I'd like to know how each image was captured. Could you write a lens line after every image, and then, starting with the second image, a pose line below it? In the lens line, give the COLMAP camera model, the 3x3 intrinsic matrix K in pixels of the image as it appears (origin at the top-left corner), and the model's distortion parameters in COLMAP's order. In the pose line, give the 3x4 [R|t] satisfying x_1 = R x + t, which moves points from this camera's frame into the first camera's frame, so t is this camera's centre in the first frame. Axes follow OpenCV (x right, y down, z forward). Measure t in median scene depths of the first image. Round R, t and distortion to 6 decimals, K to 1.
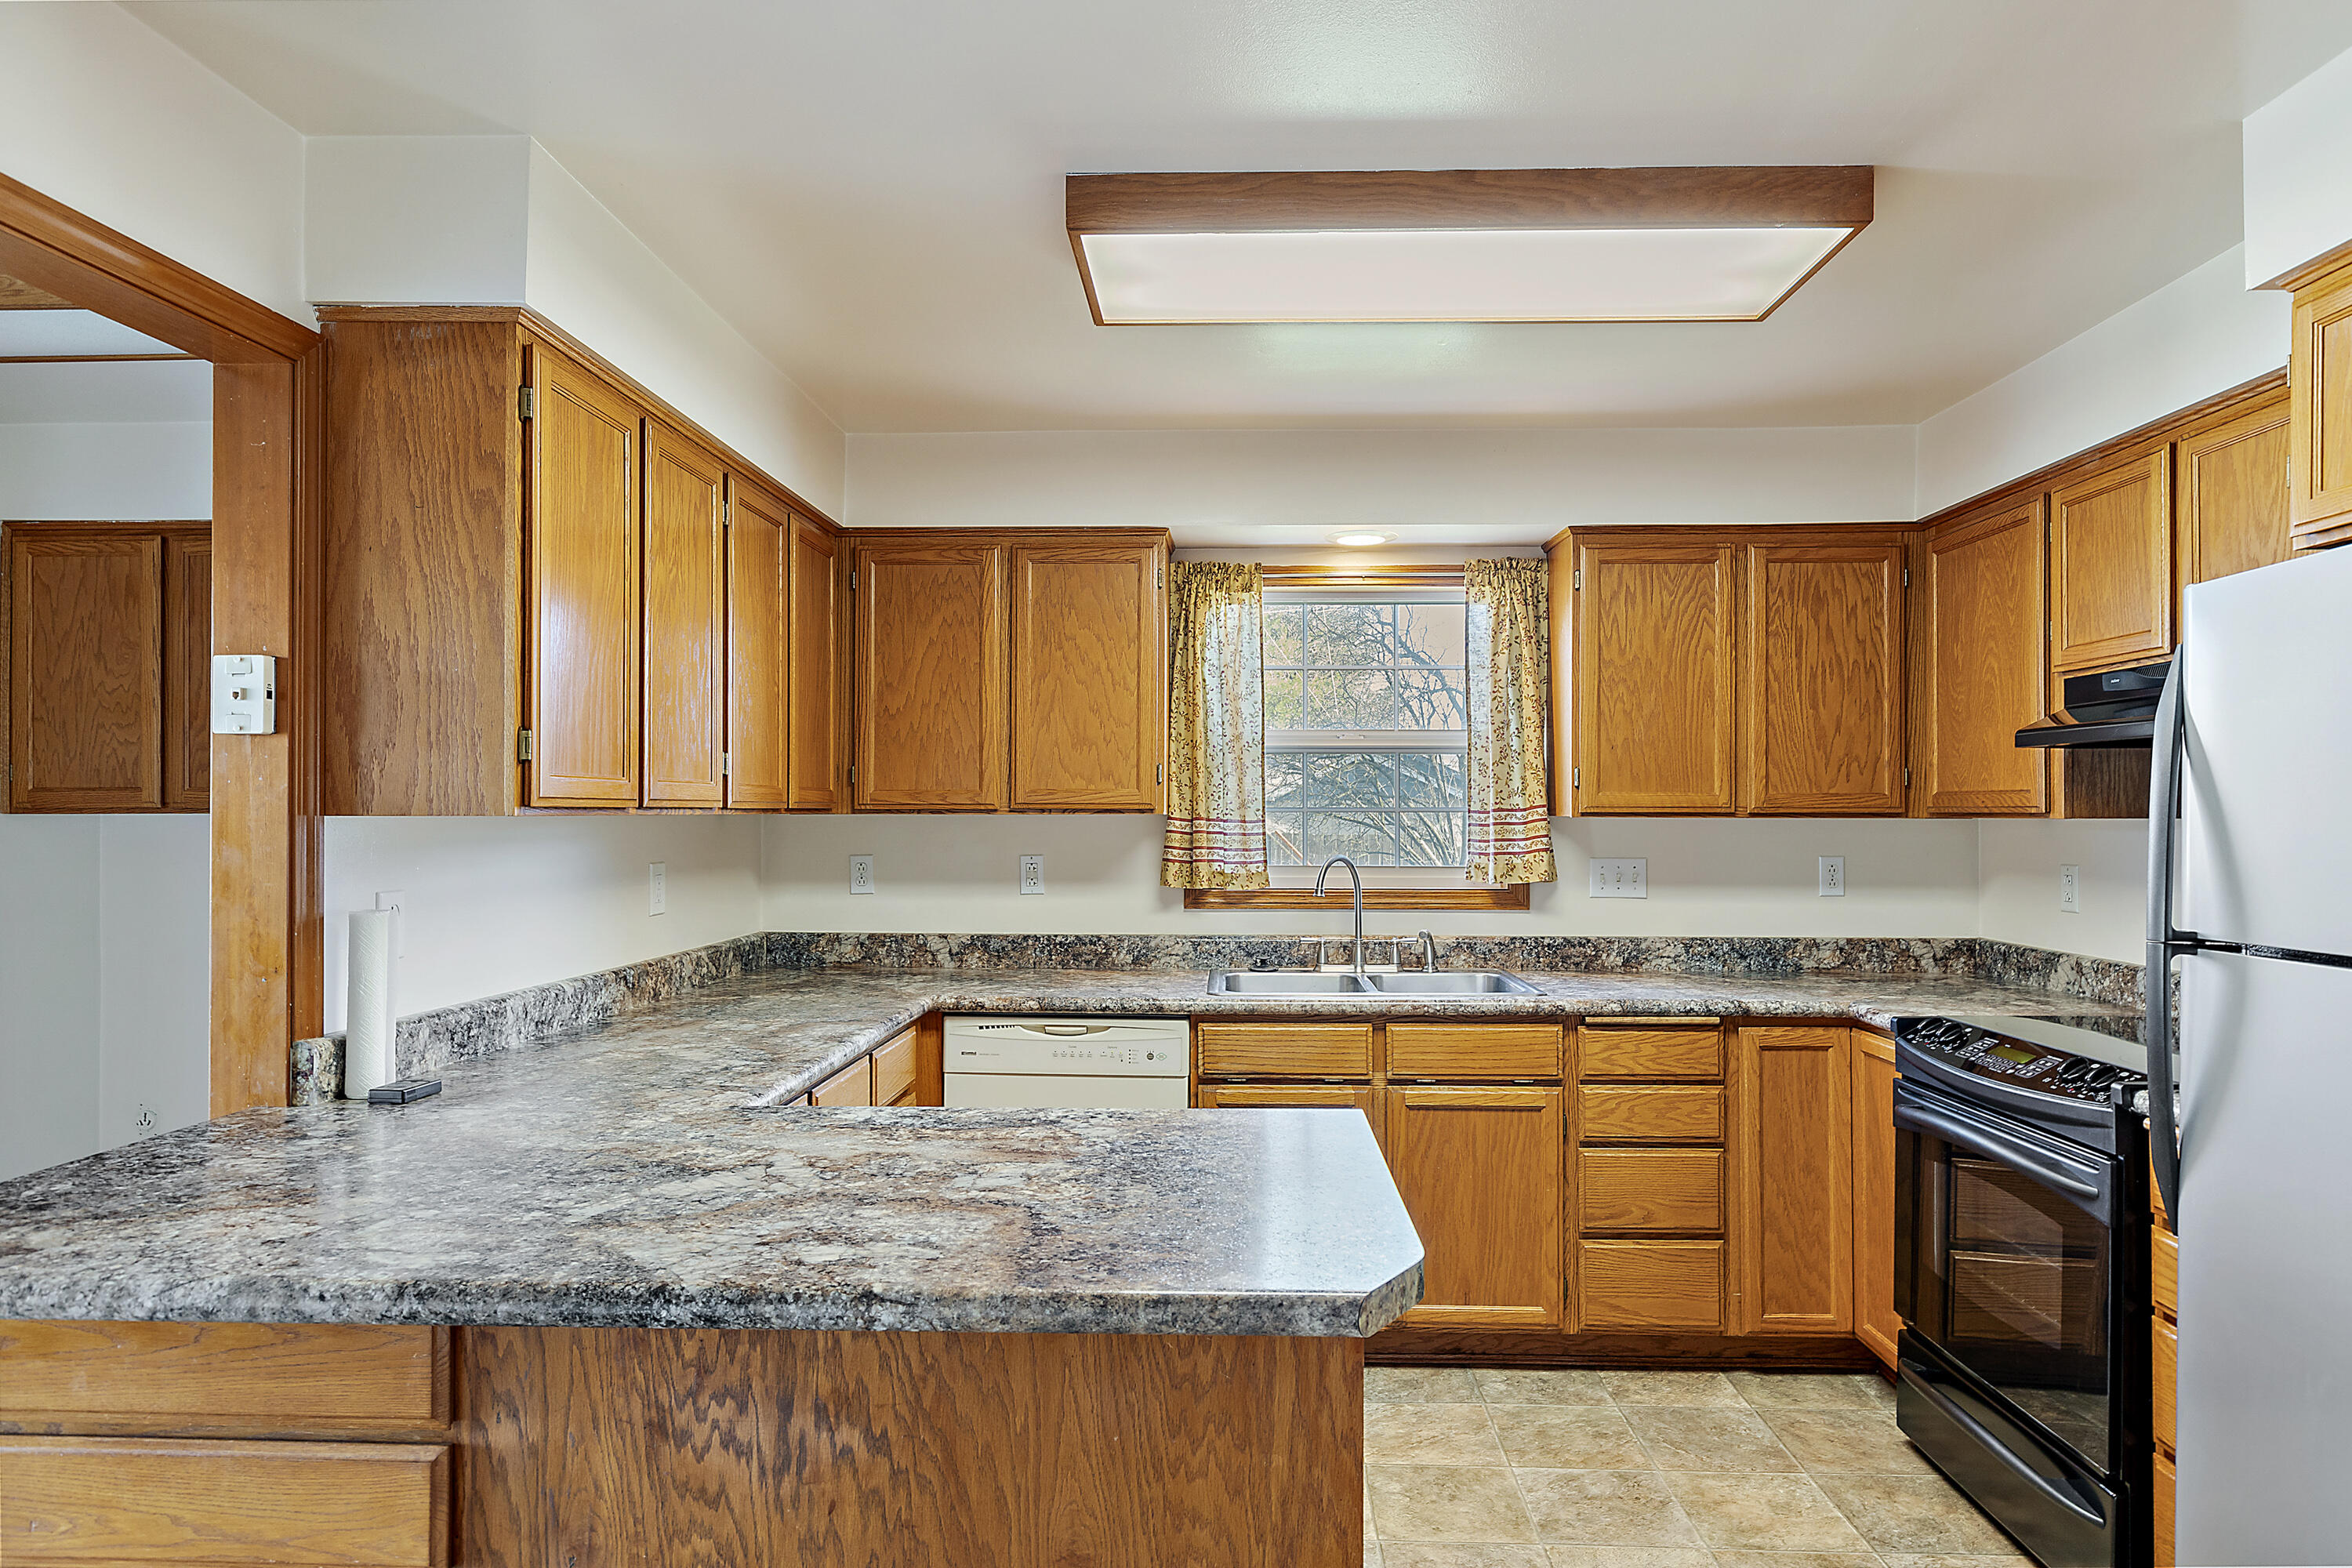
lens RADIAL K [[1397.0, 0, 1176.6], [0, 1397.0, 796.8], [0, 0, 1]] dist [-0.002040, 0.003553]
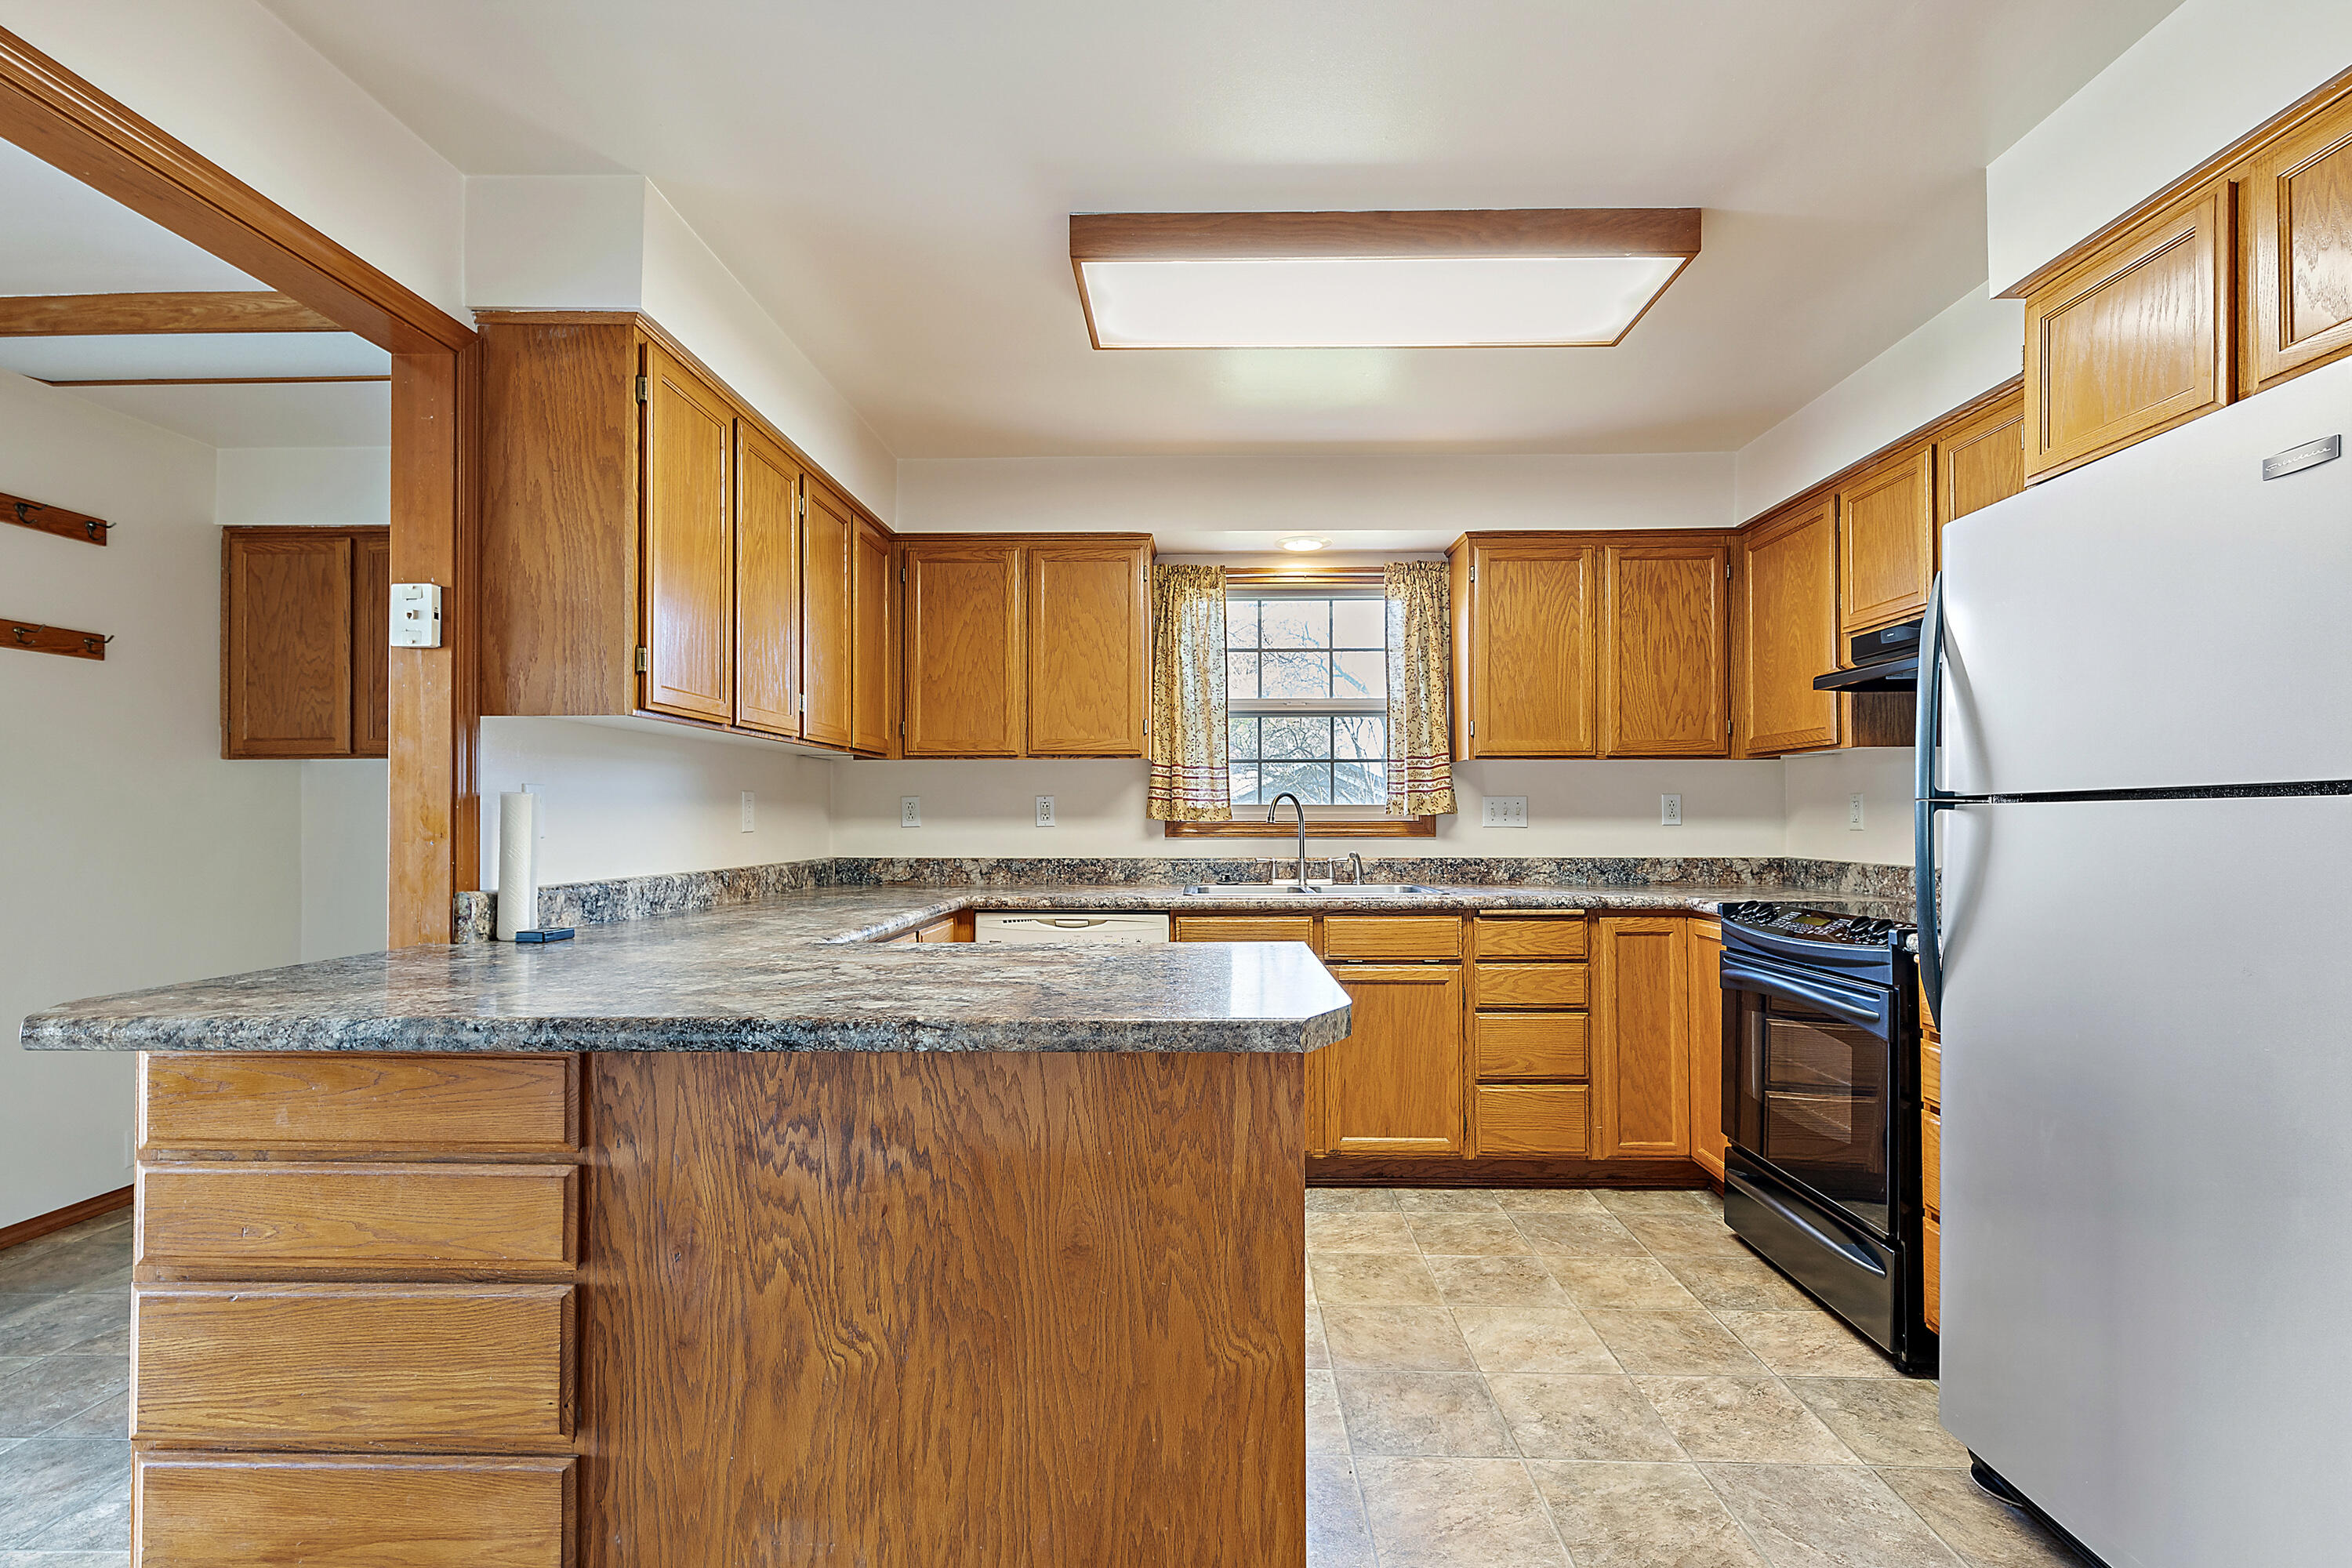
lens RADIAL K [[1098.0, 0, 1175.3], [0, 1098.0, 799.9], [0, 0, 1]] dist [0.003525, -0.000391]
pose [[0.999905, -0.002519, 0.013583, 0.001476], [0.002584, 0.999985, -0.004799, 0.061298], [-0.013571, 0.004834, 0.999896, 0.000582]]
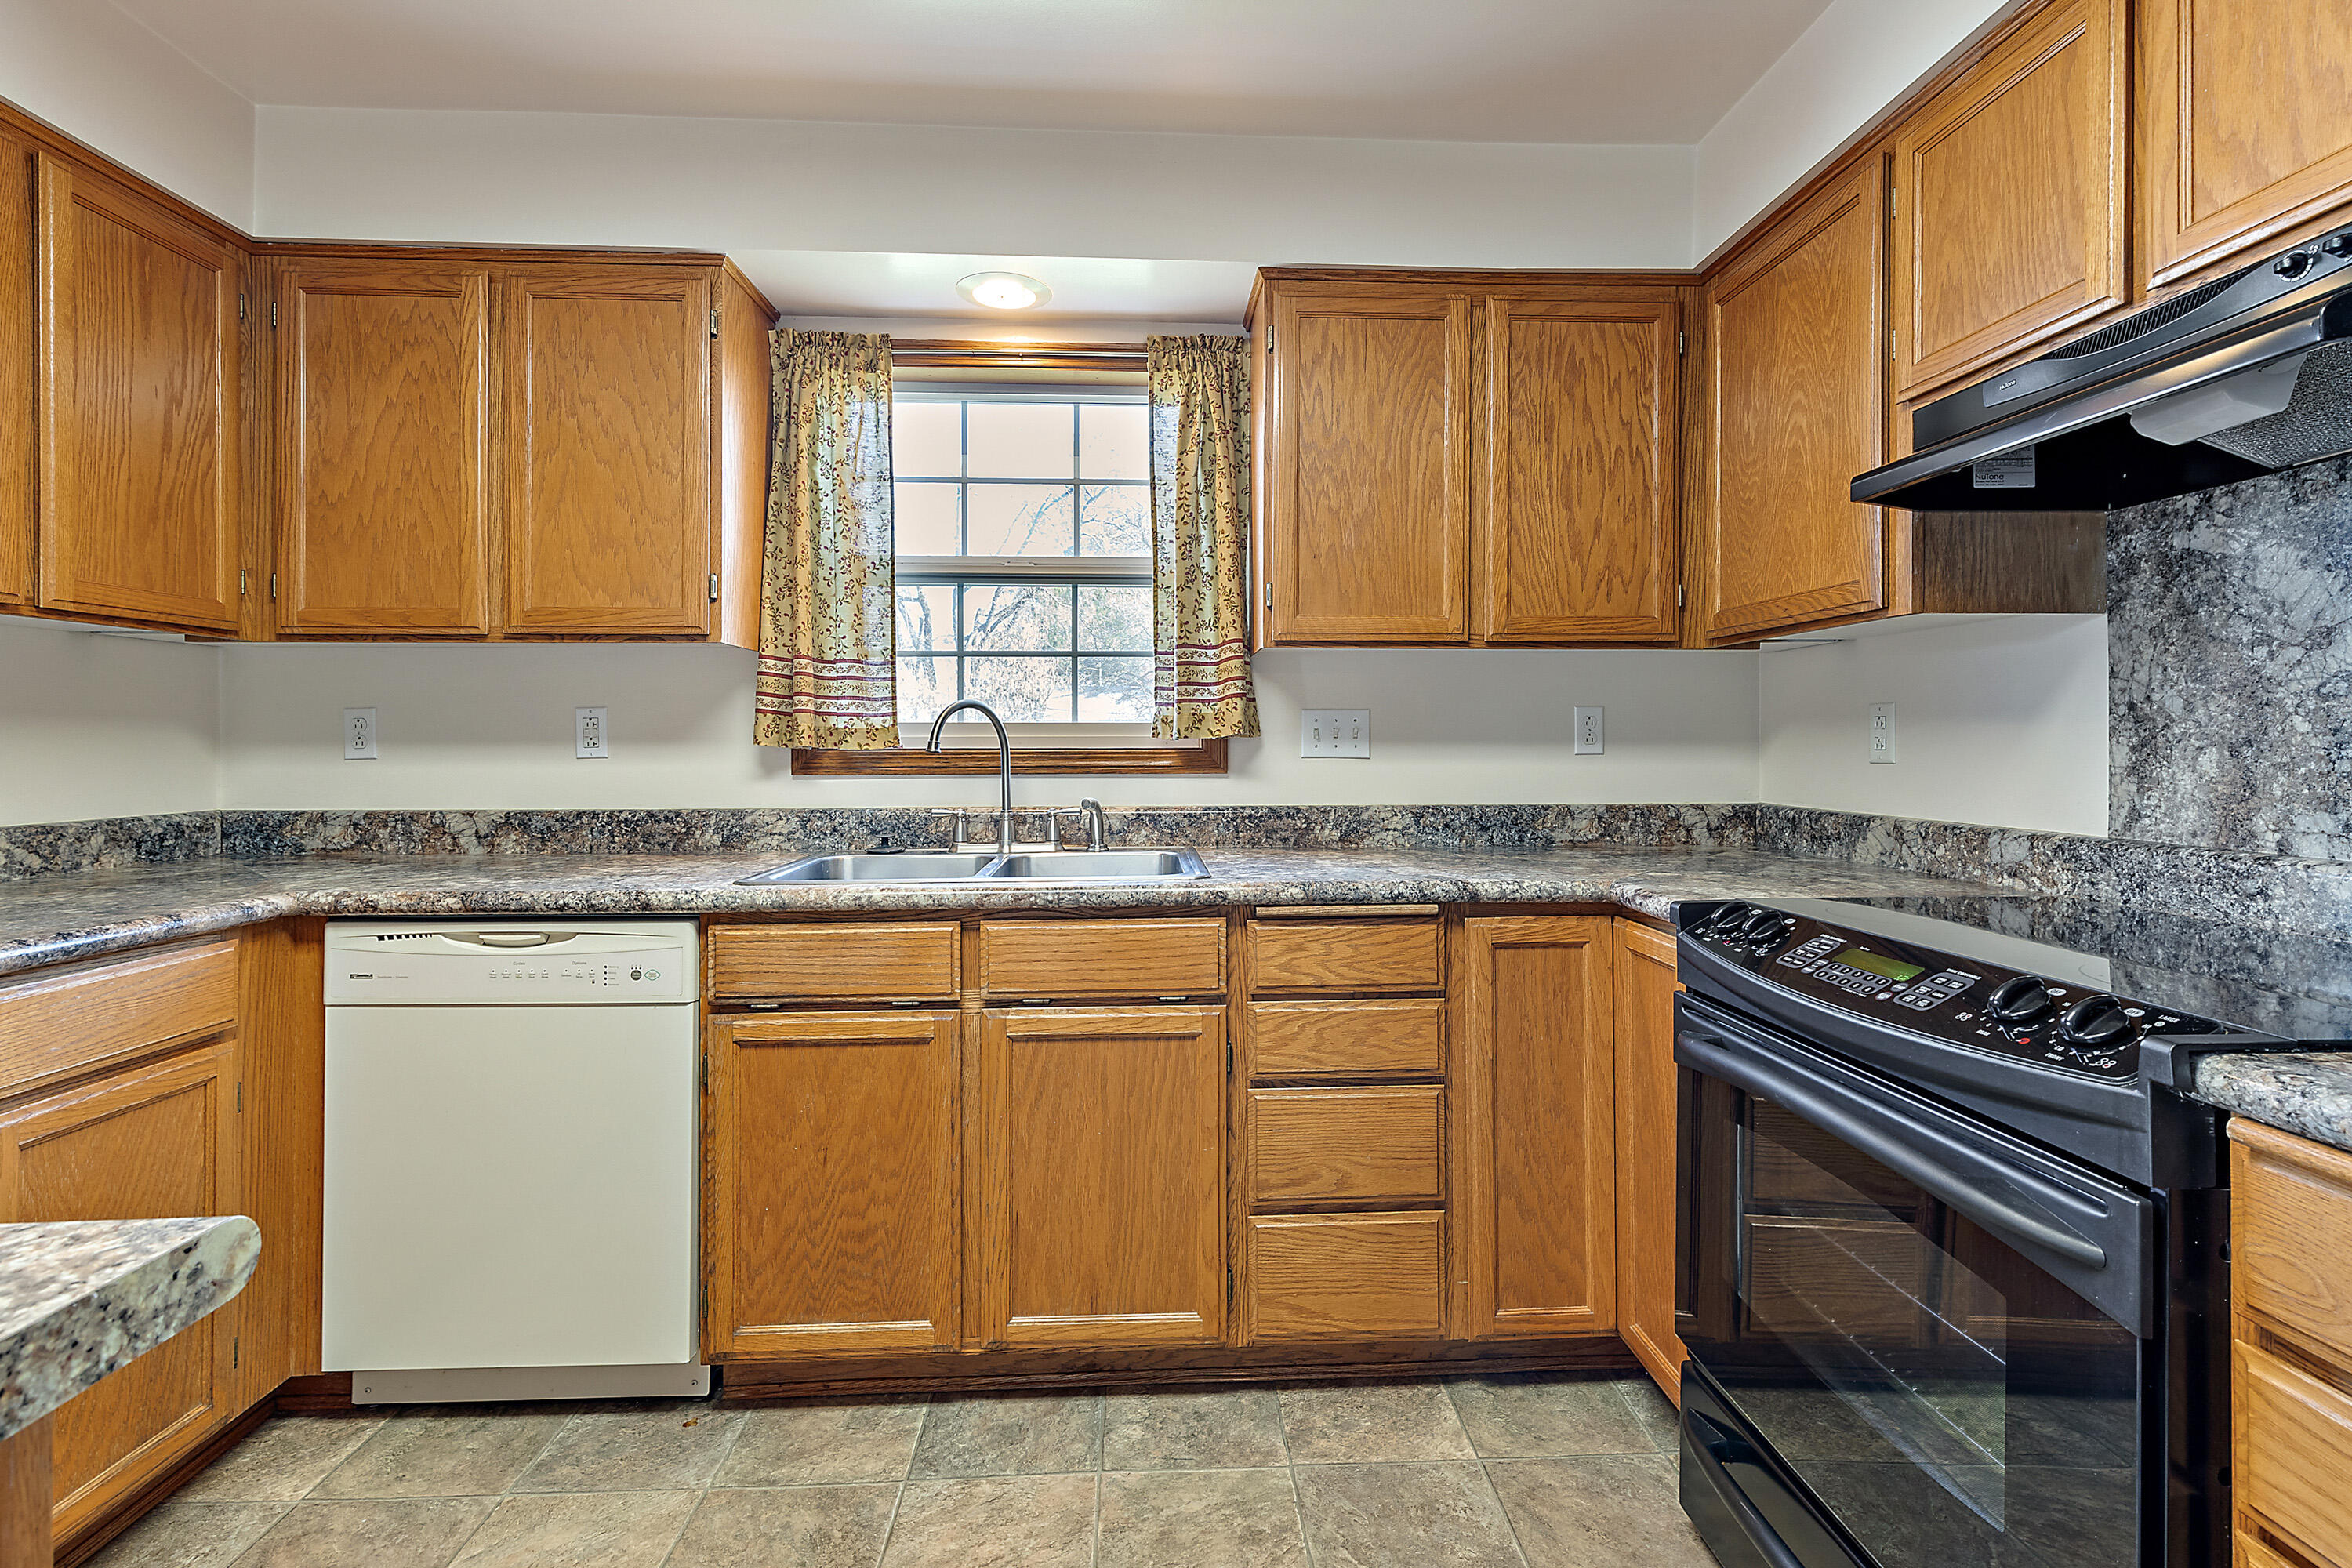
lens RADIAL K [[1091.2, 0, 1191.7], [0, 1091.2, 743.6], [0, 0, 1]] dist [0.009490, -0.000123]
pose [[0.996153, -0.003385, 0.087566, 0.210743], [0.002290, 0.999918, 0.012613, 0.066372], [-0.087602, -0.012364, 0.996079, 0.445201]]
